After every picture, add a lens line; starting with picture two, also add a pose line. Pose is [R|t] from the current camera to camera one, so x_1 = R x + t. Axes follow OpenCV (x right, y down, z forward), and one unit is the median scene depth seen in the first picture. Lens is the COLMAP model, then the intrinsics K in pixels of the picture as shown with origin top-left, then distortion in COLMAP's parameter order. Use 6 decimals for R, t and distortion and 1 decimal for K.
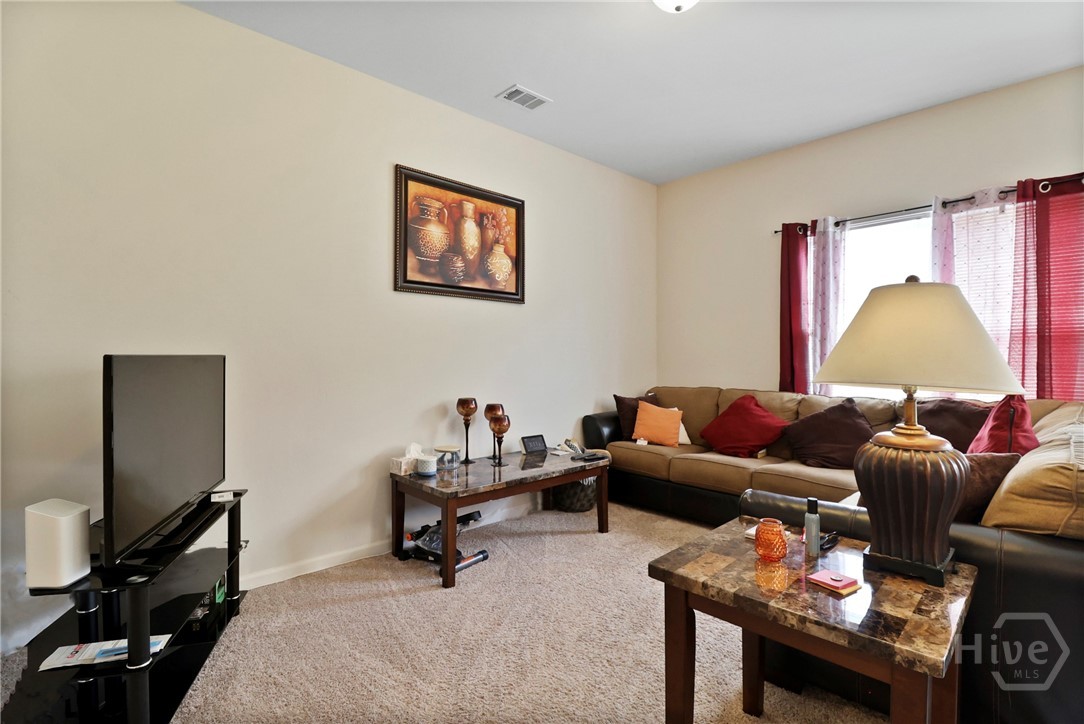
lens RADIAL K [[508.7, 0, 539.8], [0, 508.7, 358.3], [0, 0, 1]] dist [-0.000523, -0.013994]
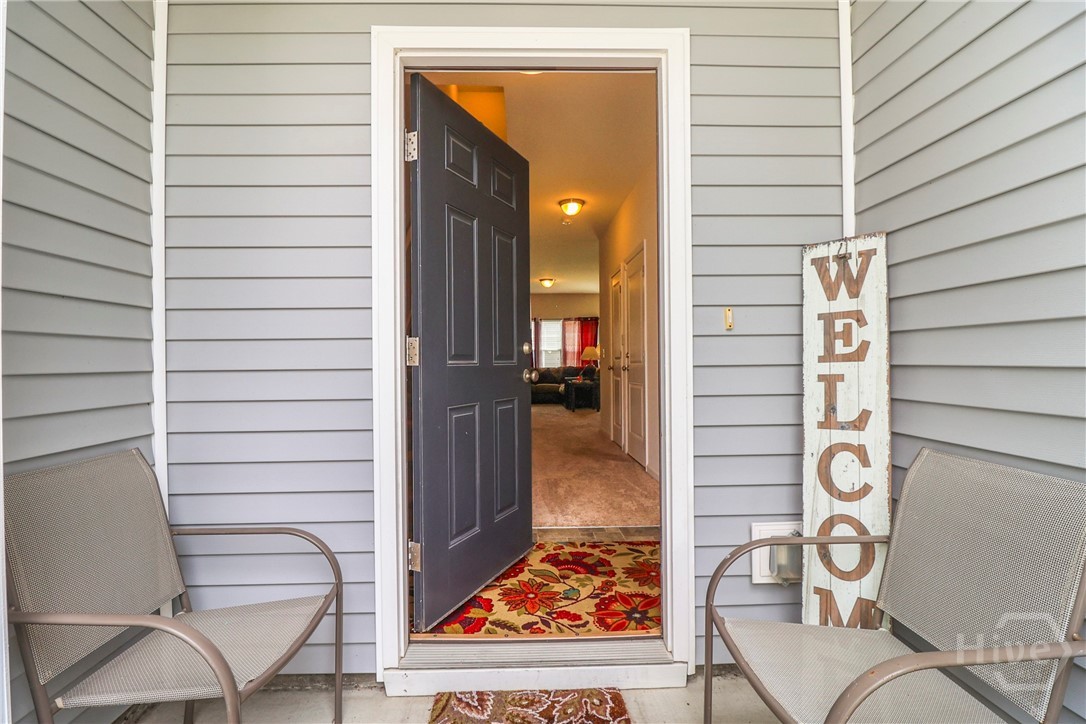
lens RADIAL K [[509.6, 0, 540.8], [0, 509.6, 358.3], [0, 0, 1]] dist [-0.000523, -0.013994]
pose [[0.660011, -0.002871, 0.751250, -2.200658], [0.010045, 0.999937, -0.005003, 0.017370], [-0.751189, 0.010848, 0.659998, -1.418815]]
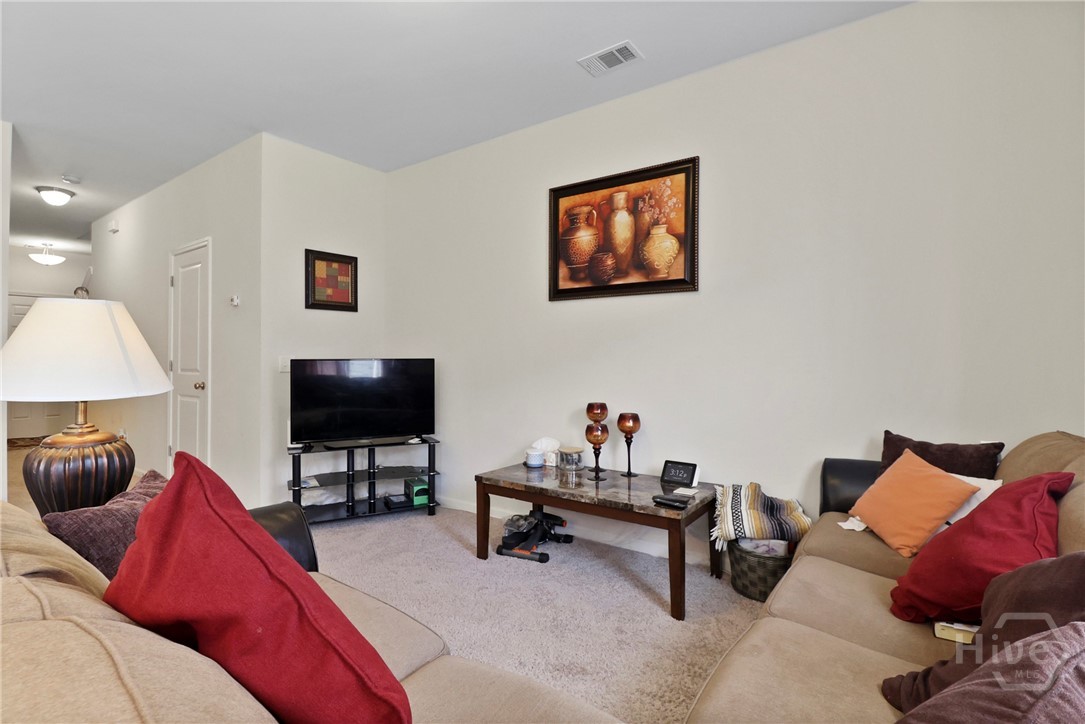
lens RADIAL K [[509.1, 0, 540.3], [0, 509.1, 358.3], [0, 0, 1]] dist [-0.000523, -0.013994]
pose [[0.215926, -0.008583, -0.976372, 0.721364], [-0.007994, 0.999912, -0.010558, 0.005646], [0.976377, 0.010085, 0.215838, 0.654218]]
